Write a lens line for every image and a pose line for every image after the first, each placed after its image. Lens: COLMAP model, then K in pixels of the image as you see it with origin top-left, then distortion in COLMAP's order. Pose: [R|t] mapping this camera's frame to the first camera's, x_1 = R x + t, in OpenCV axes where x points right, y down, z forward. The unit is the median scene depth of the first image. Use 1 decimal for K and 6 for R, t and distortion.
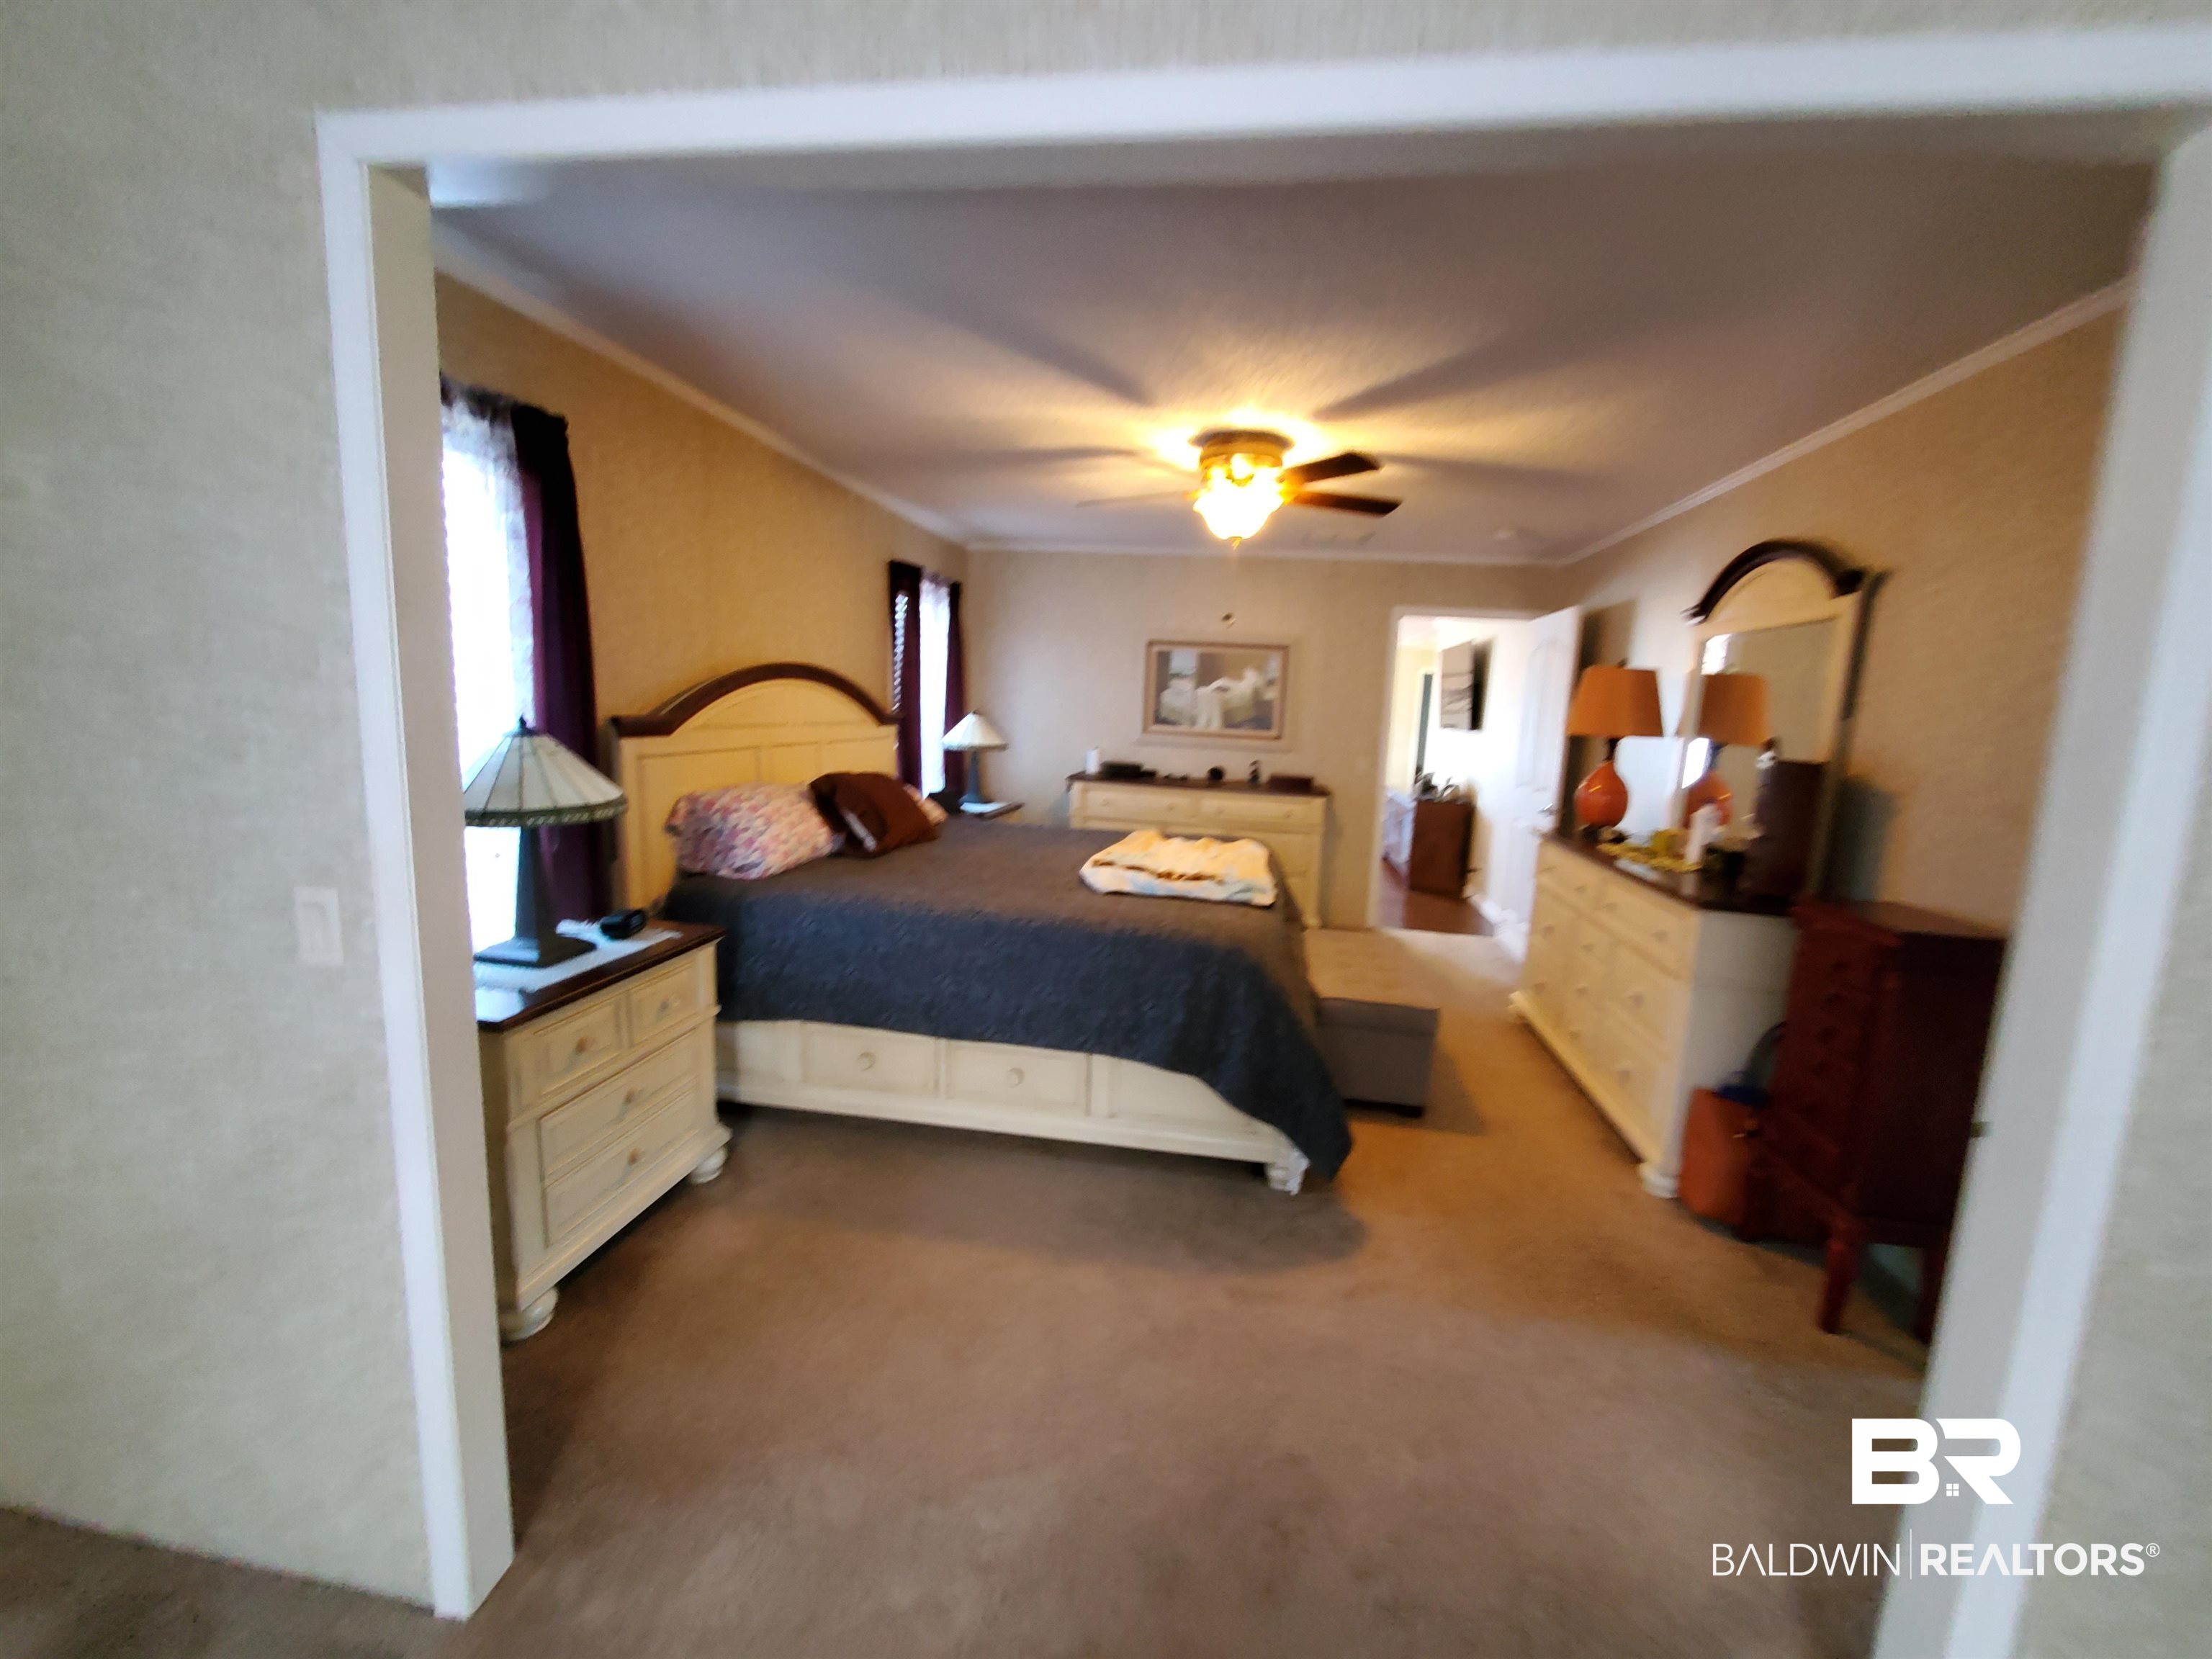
lens RADIAL K [[873.8, 0, 1123.3], [0, 873.8, 827.2], [0, 0, 1]] dist [0.005176, -0.003050]
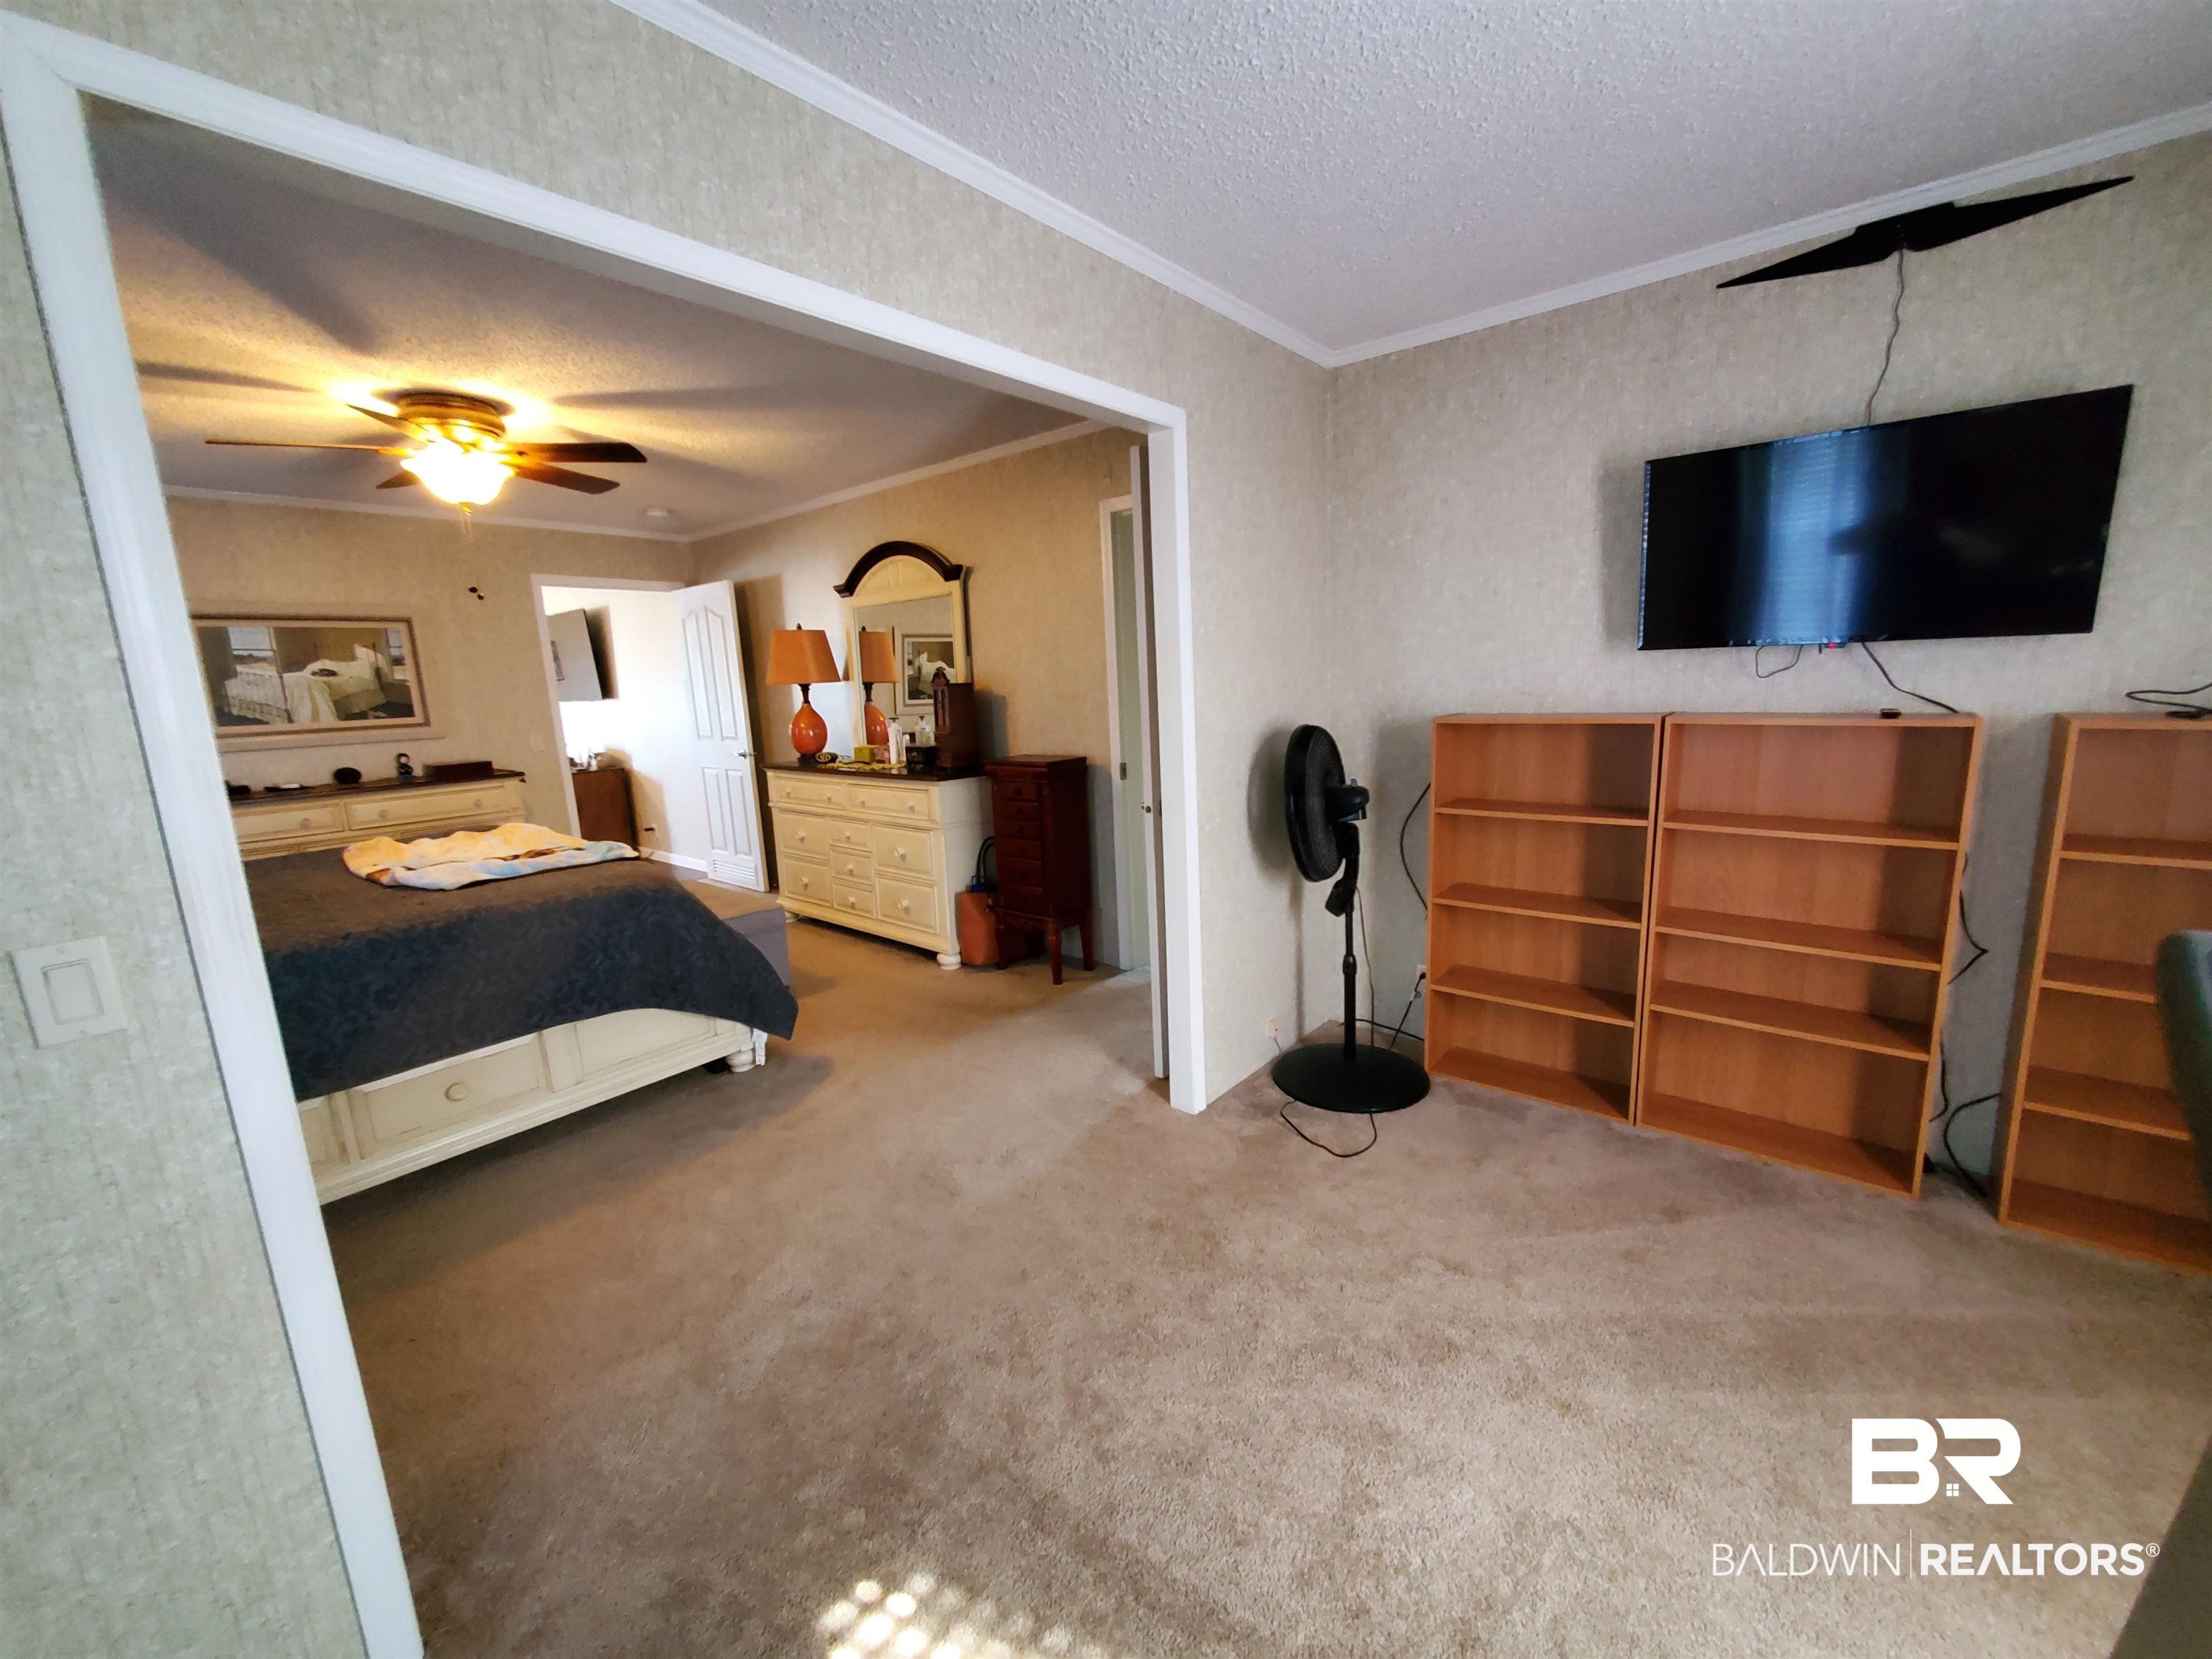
lens RADIAL K [[873.8, 0, 1118.1], [0, 873.8, 820.8], [0, 0, 1]] dist [0.005176, -0.003050]
pose [[0.519867, -0.212514, 0.827391, -0.427227], [0.187006, 0.973380, 0.132511, 0.013691], [-0.833527, 0.085839, 0.545770, -0.104430]]
